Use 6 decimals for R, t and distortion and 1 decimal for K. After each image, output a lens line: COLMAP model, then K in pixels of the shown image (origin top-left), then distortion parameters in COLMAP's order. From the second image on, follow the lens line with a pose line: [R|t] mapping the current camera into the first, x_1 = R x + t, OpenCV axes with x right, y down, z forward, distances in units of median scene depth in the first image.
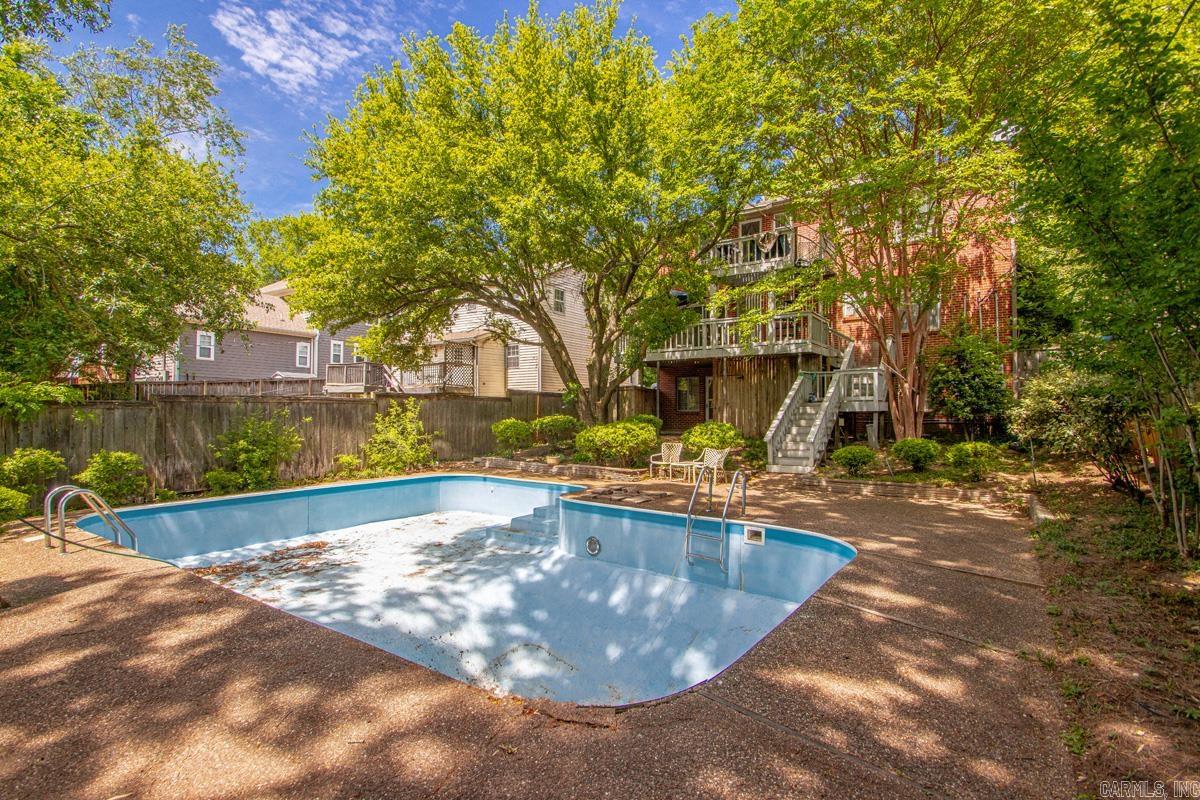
lens RADIAL K [[555.6, 0, 606.2], [0, 555.6, 406.0], [0, 0, 1]] dist [0.015621, 0.000072]
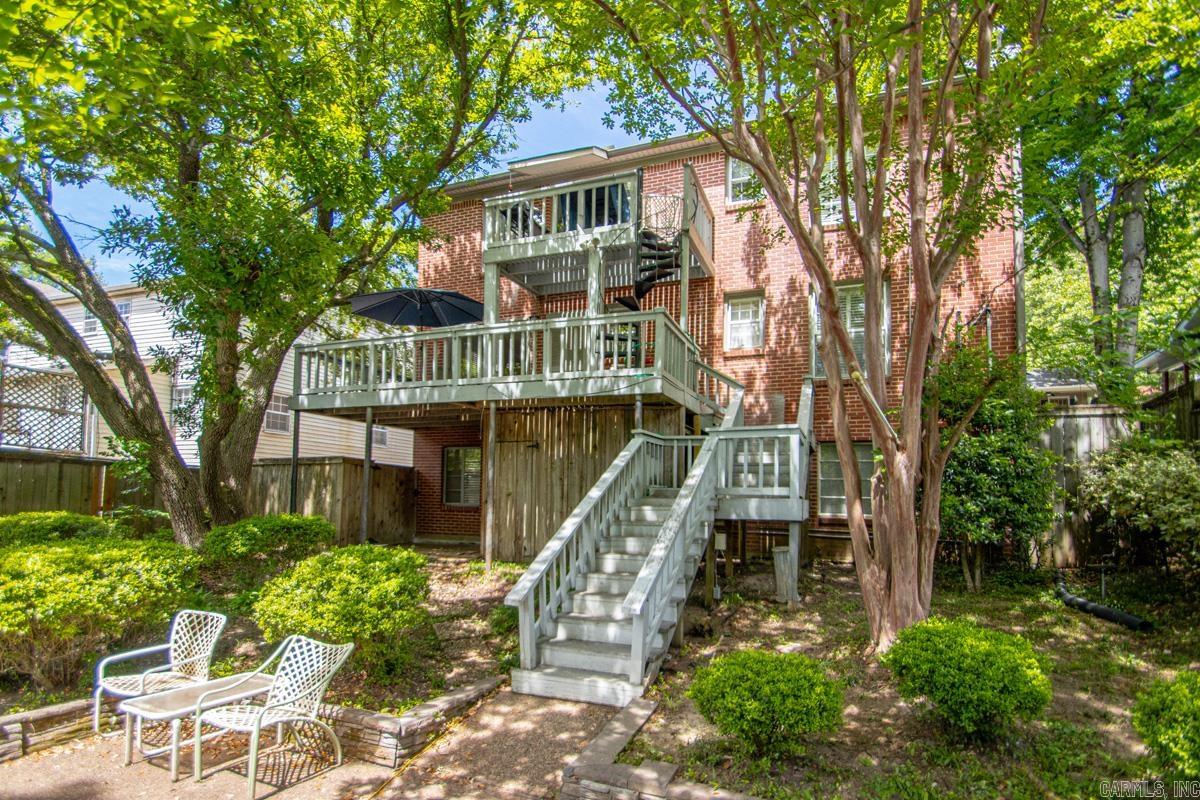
lens RADIAL K [[555.6, 0, 510.0], [0, 555.6, 474.9], [0, 0, 1]] dist [0.015621, 0.000072]
pose [[0.998563, 0.029280, 0.044883, 0.216806], [-0.027603, 0.998914, -0.037536, -0.004095], [-0.045933, 0.036243, 0.998287, 0.522778]]
